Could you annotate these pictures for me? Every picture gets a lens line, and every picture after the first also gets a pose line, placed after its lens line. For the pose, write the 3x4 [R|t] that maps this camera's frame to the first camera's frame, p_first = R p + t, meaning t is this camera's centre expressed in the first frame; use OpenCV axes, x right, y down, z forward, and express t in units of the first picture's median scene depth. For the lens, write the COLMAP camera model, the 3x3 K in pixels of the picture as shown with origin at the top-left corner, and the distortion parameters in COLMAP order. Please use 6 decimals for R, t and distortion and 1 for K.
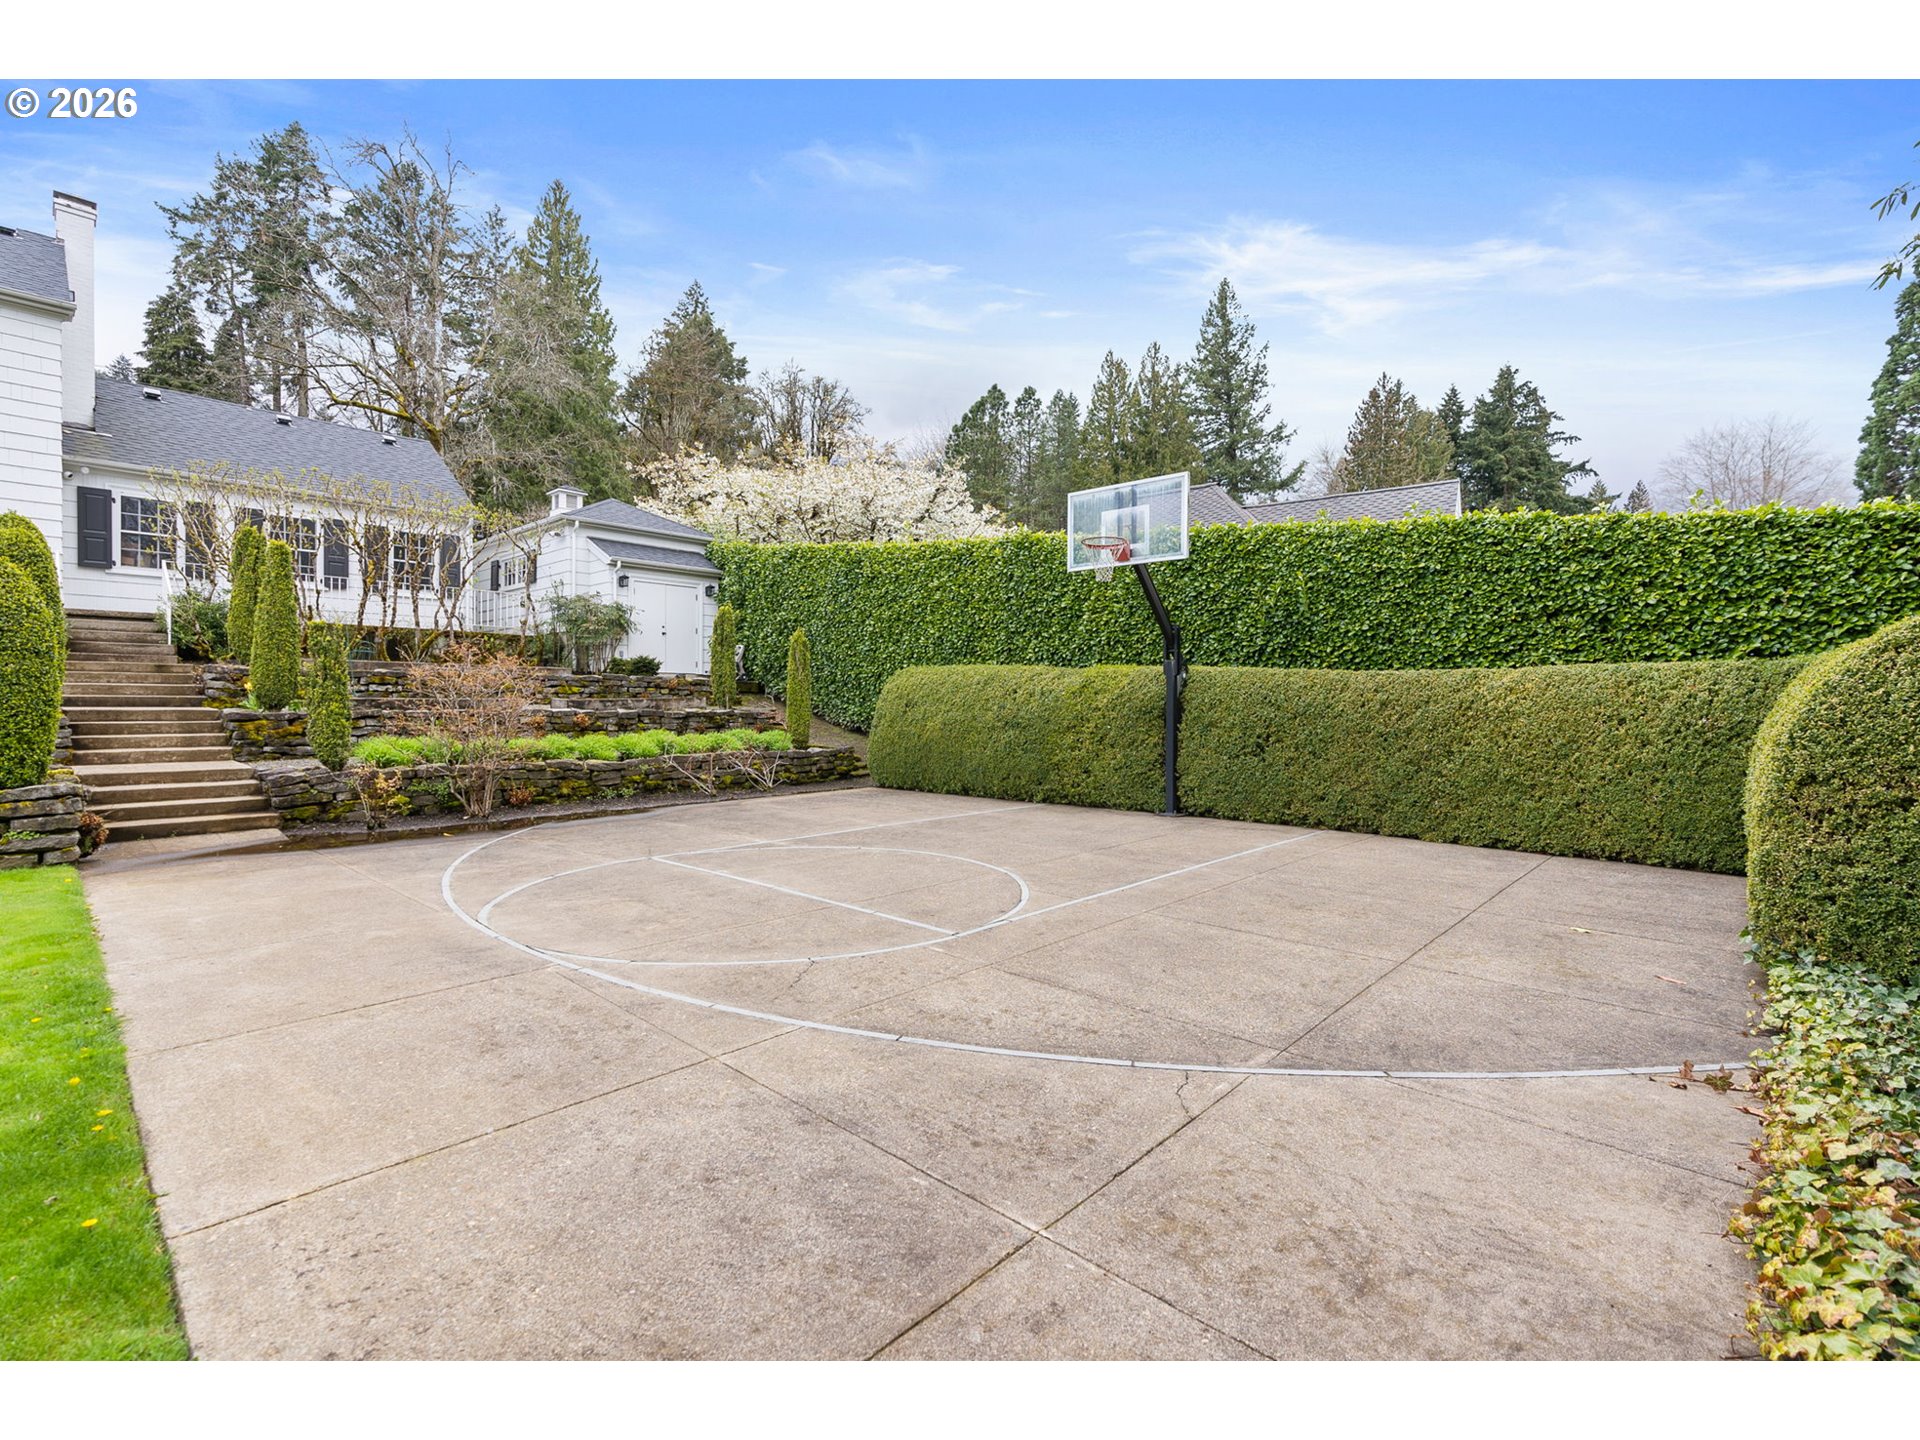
lens RADIAL K [[877.9, 0, 955.8], [0, 877.9, 707.1], [0, 0, 1]] dist [-0.000553, 0.000267]
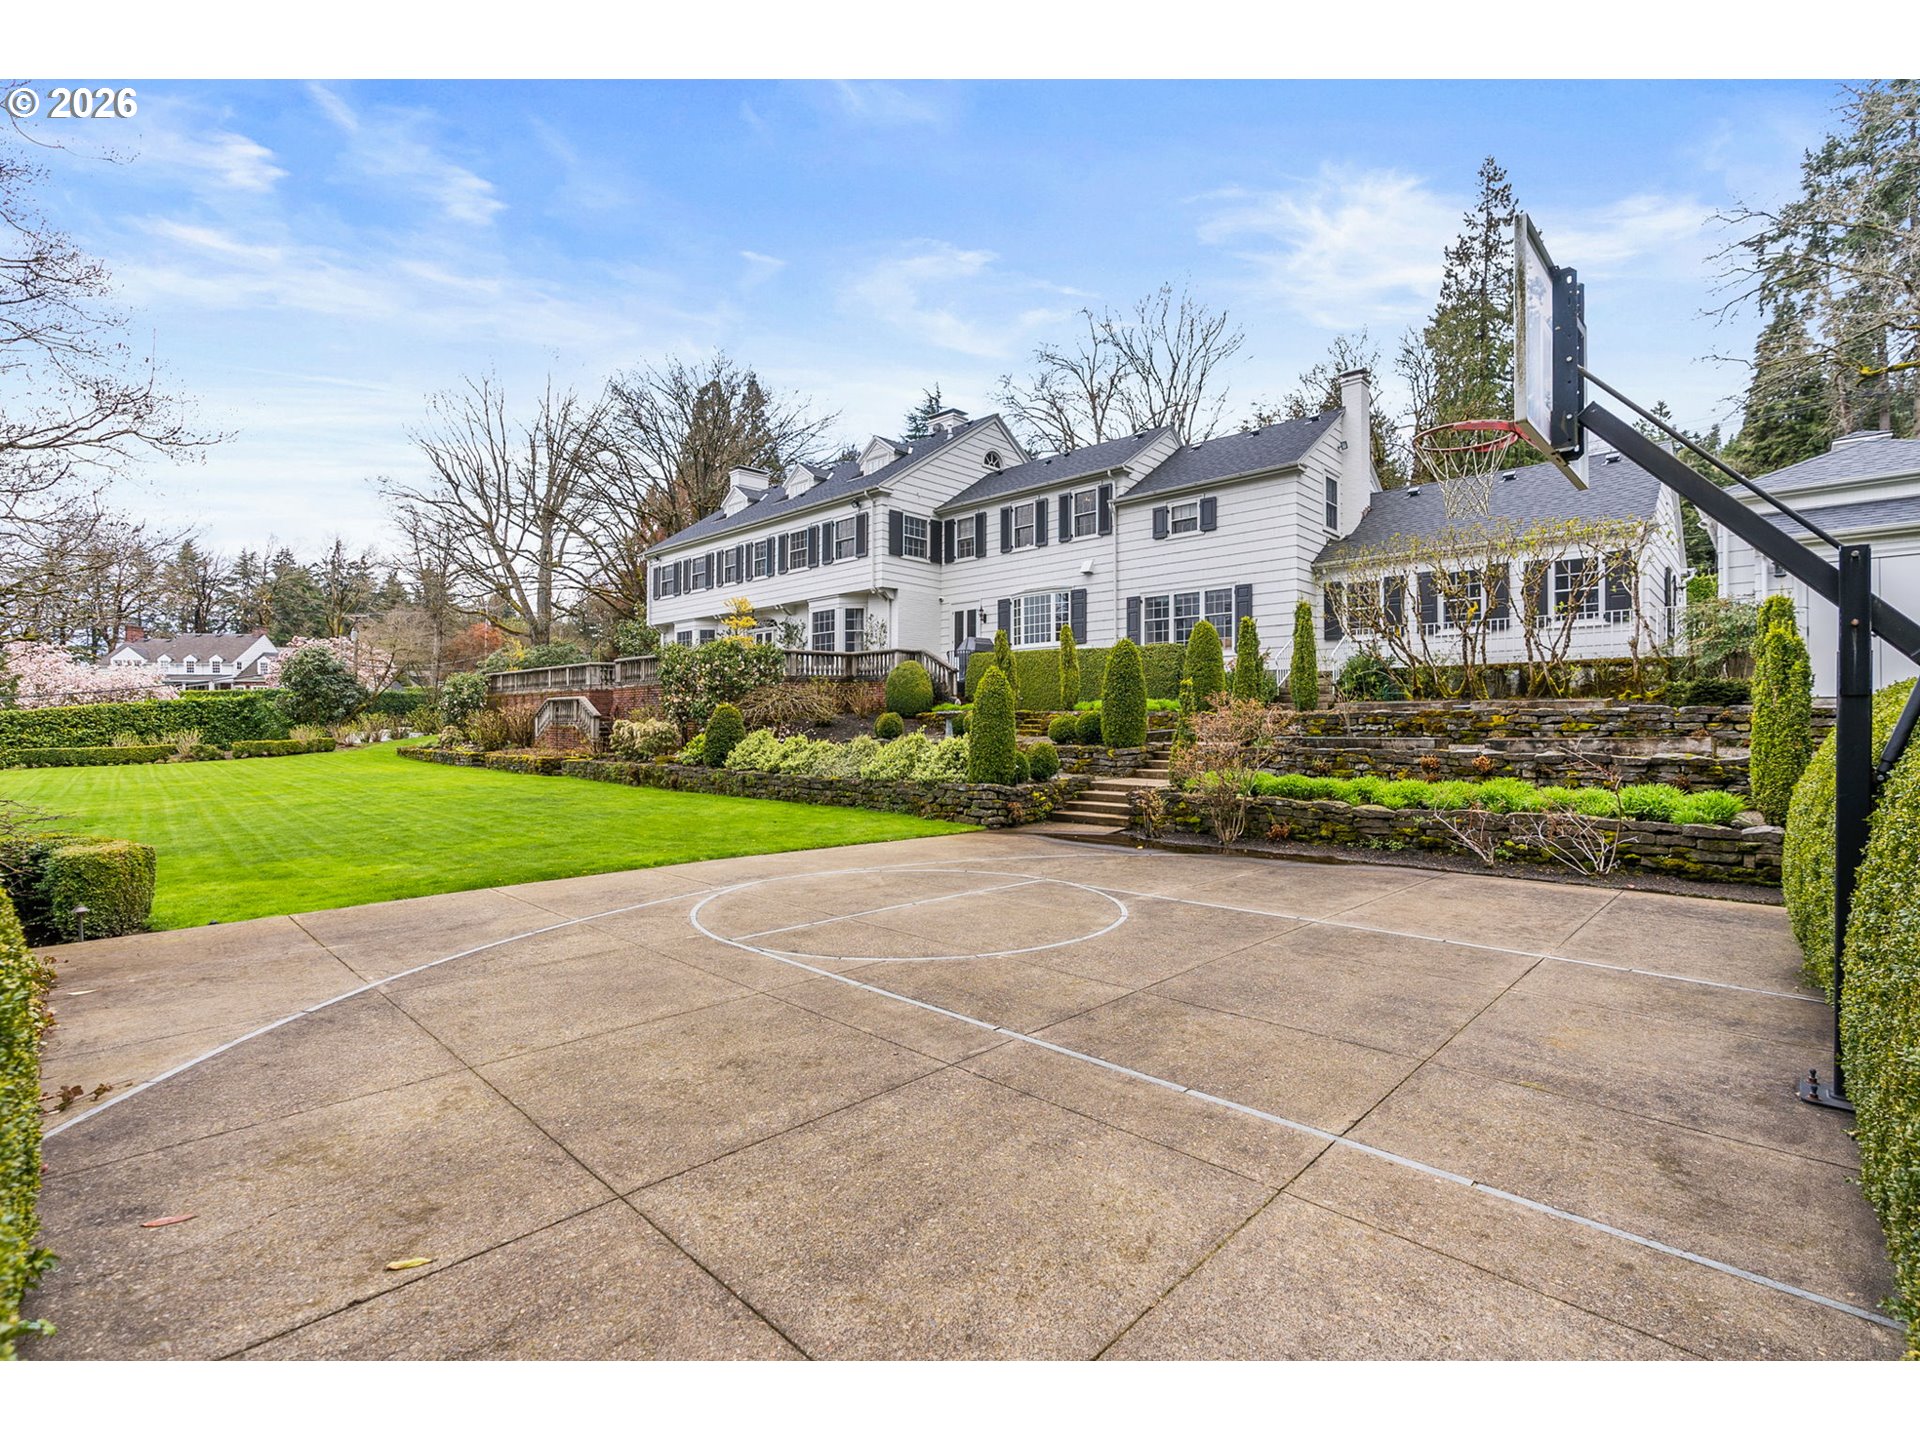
lens RADIAL K [[877.9, 0, 975.1], [0, 877.9, 731.4], [0, 0, 1]] dist [-0.000553, 0.000267]
pose [[-0.030897, 0.000892, -0.999522, 1.330718], [-0.005340, 0.999985, 0.001058, -0.044806], [0.999508, 0.005370, -0.030892, 1.489946]]
